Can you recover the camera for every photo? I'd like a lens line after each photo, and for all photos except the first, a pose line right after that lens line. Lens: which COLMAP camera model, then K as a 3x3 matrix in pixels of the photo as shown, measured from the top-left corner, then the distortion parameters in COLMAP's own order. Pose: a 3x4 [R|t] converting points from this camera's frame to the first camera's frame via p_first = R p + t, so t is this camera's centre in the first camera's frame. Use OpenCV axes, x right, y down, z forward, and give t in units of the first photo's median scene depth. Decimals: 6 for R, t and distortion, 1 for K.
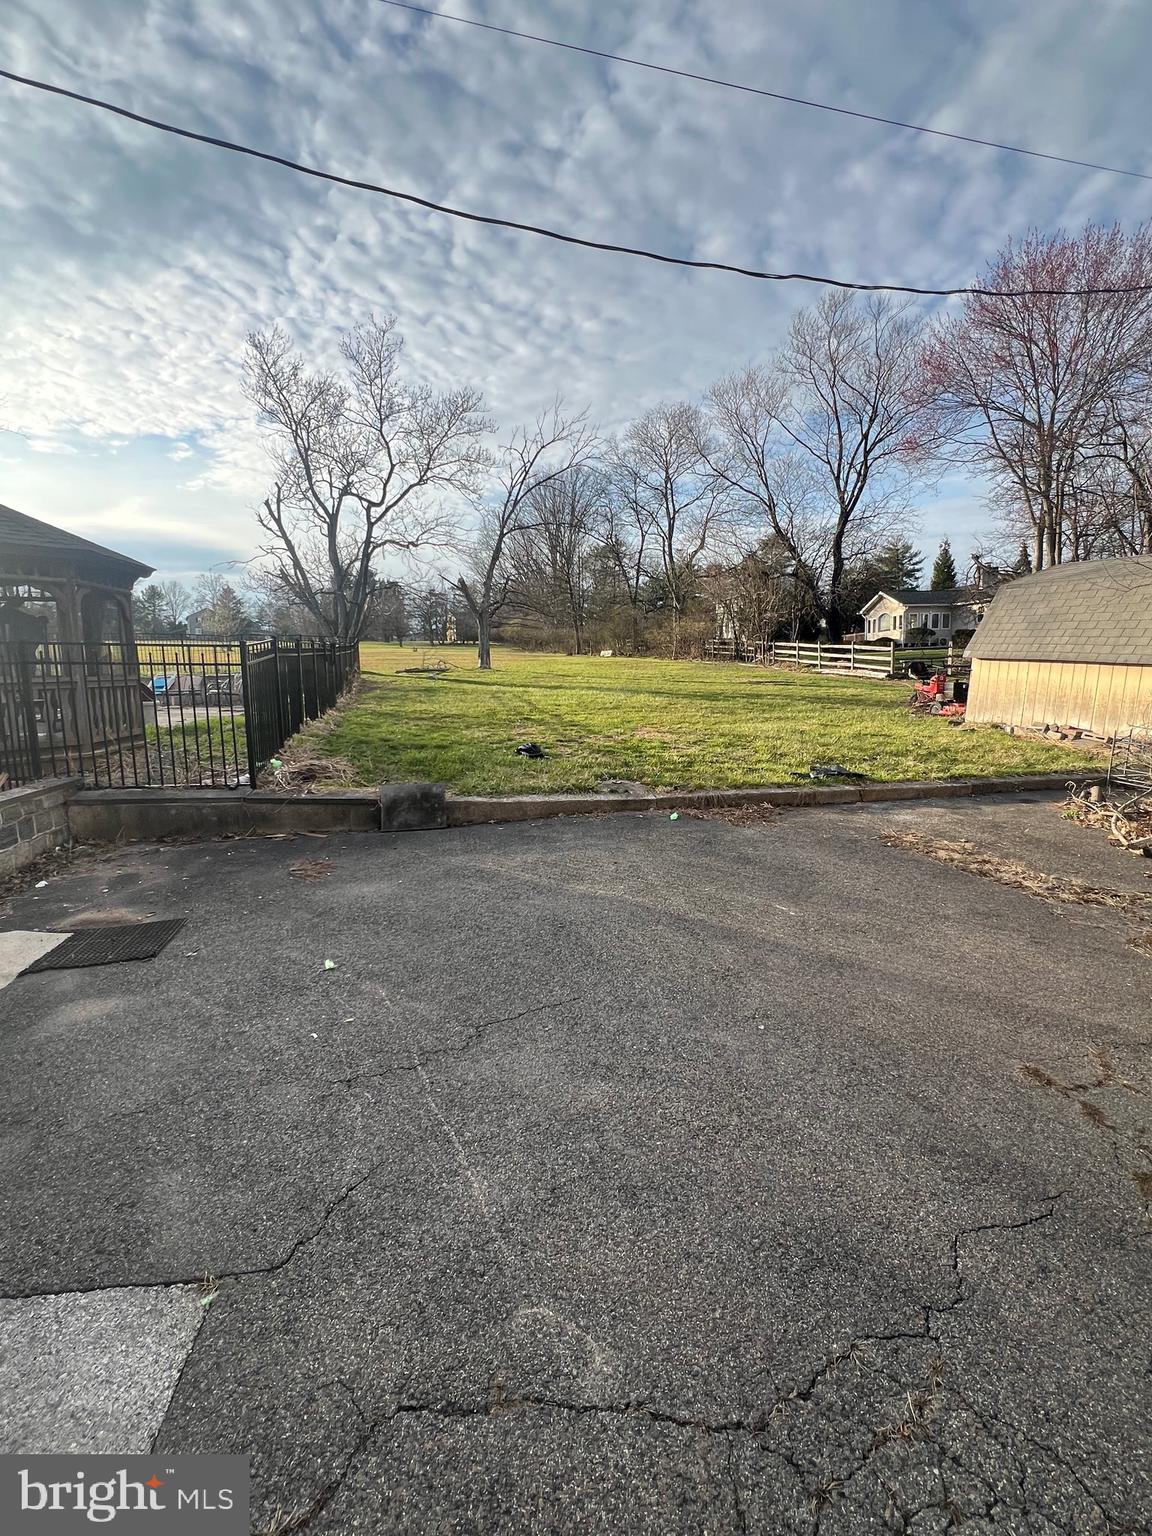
lens RADIAL K [[726.3, 0, 576.3], [0, 726.3, 767.8], [0, 0, 1]] dist [0.002924, -0.000057]
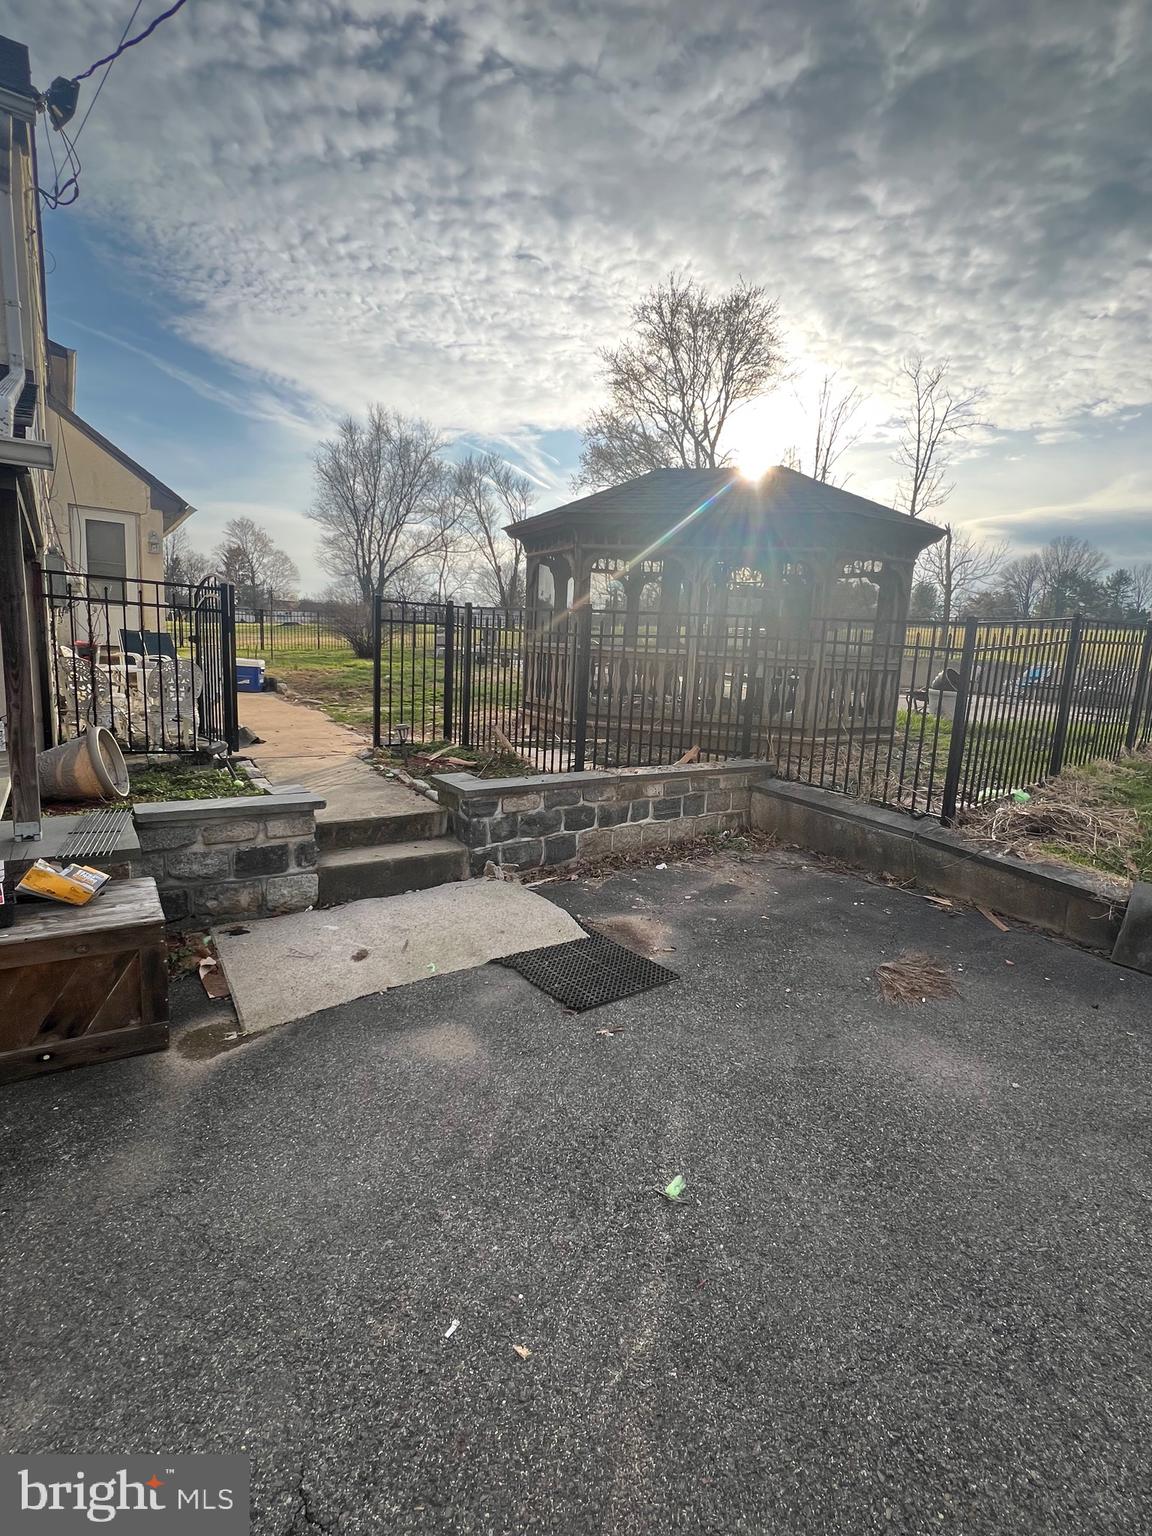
lens RADIAL K [[726.3, 0, 576.8], [0, 726.3, 768.2], [0, 0, 1]] dist [0.002924, -0.000057]
pose [[0.408957, 0.195052, -0.891465, 0.031193], [-0.180723, 0.974852, 0.130391, -0.050758], [0.894479, 0.107784, 0.433923, 0.346995]]
